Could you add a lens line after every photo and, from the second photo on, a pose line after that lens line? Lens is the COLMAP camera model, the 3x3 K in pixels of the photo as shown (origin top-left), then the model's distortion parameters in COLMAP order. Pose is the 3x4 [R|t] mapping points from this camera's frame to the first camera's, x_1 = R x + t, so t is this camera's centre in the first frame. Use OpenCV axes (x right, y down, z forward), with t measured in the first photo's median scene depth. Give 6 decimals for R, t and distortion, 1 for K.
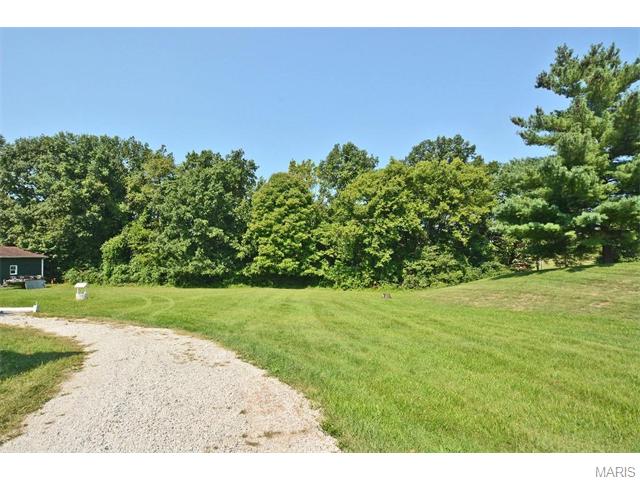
lens RADIAL K [[304.4, 0, 320.0], [0, 304.4, 240.0], [0, 0, 1]] dist [-0.000501, 0.000727]
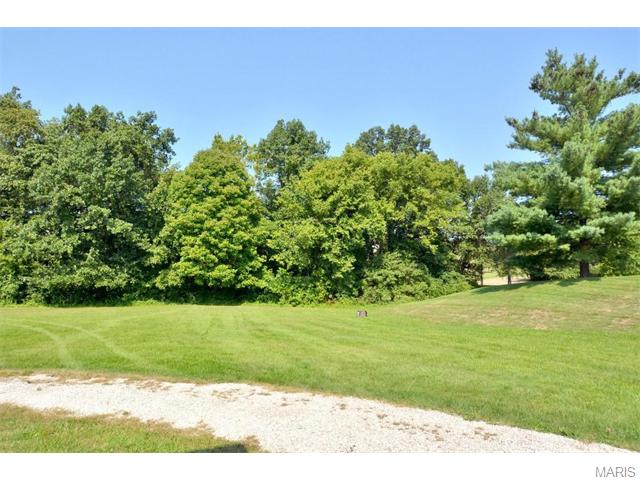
lens RADIAL K [[381.4, 0, 320.0], [0, 381.4, 240.0], [0, 0, 1]] dist [-0.000108, 0.000252]
pose [[0.959439, 0.032006, 0.280093, -0.142360], [-0.032361, 0.999471, -0.003357, -0.006410], [-0.280052, -0.005843, 0.959967, 0.031278]]
